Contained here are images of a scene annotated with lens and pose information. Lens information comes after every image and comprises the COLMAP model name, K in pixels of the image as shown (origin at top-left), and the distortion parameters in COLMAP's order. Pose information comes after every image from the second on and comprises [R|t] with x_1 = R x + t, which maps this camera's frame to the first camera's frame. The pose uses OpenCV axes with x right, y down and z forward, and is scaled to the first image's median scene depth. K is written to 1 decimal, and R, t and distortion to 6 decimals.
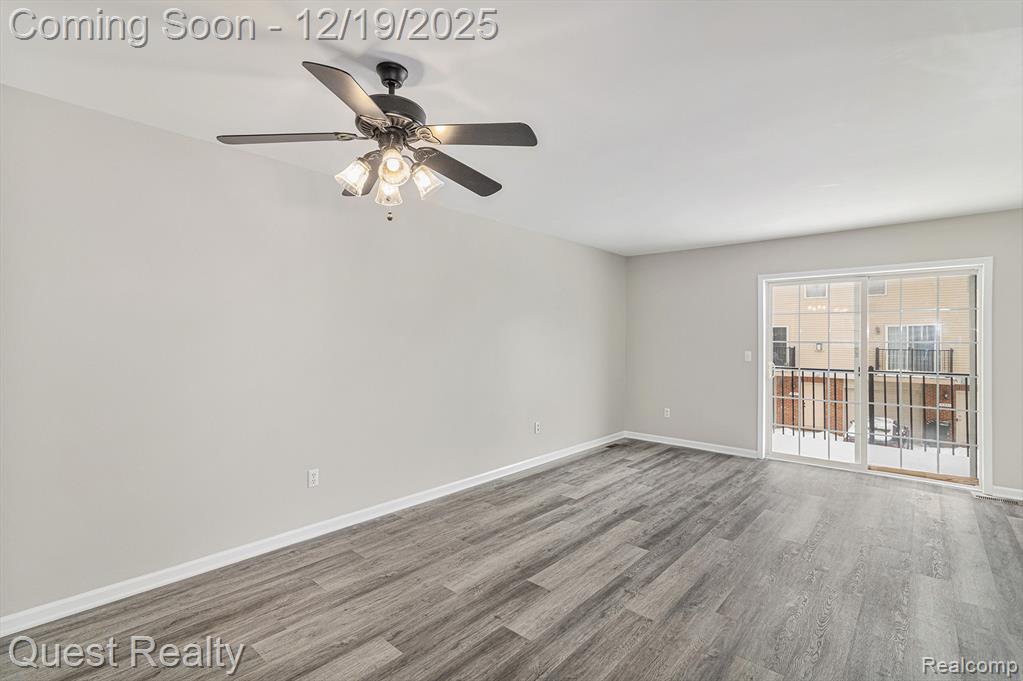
lens RADIAL K [[467.5, 0, 505.4], [0, 467.5, 339.0], [0, 0, 1]] dist [0.001029, -0.000188]
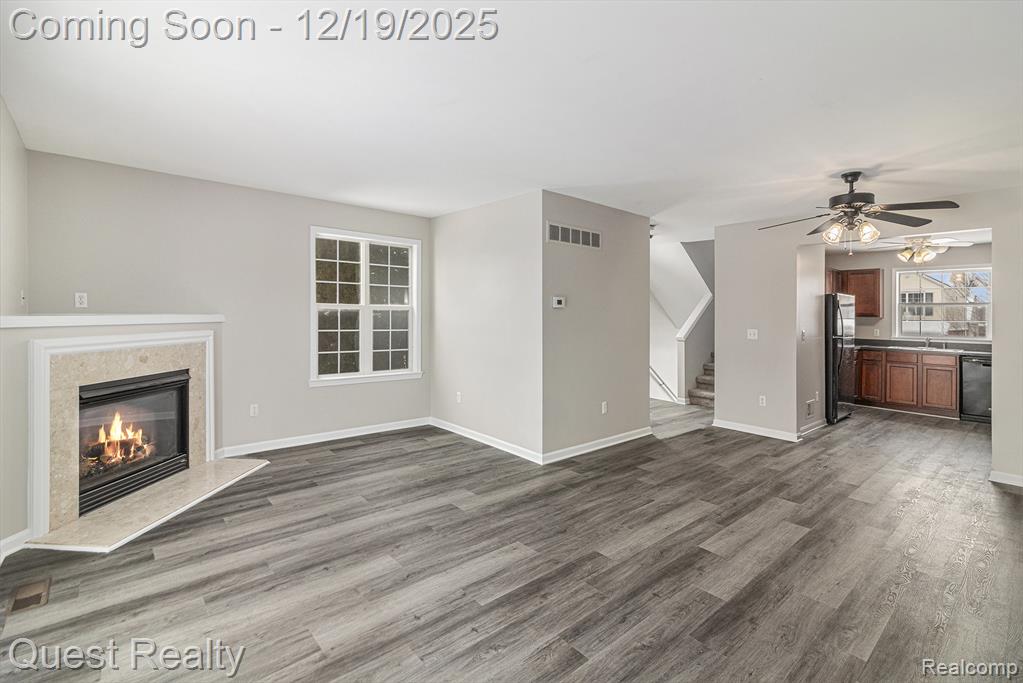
lens RADIAL K [[474.8, 0, 515.3], [0, 474.8, 316.7], [0, 0, 1]] dist [0.001149, -0.000185]
pose [[-0.993708, -0.023224, 0.109571, 0.624702], [-0.022815, 0.999727, 0.004979, 0.005921], [-0.109657, 0.002448, -0.993967, 2.147372]]
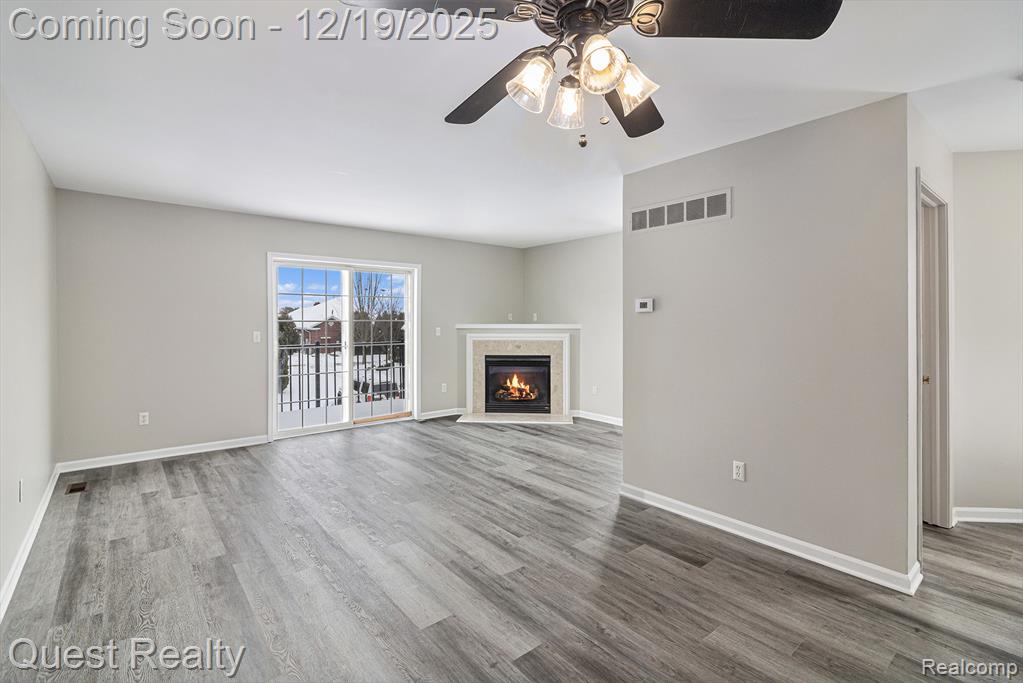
lens RADIAL K [[474.9, 0, 506.6], [0, 474.9, 331.4], [0, 0, 1]] dist [0.007582, -0.000119]
pose [[0.157435, -0.029265, 0.987096, -0.673770], [-0.000912, 0.999556, 0.029780, -0.005142], [-0.987529, -0.005589, 0.157339, 0.708046]]
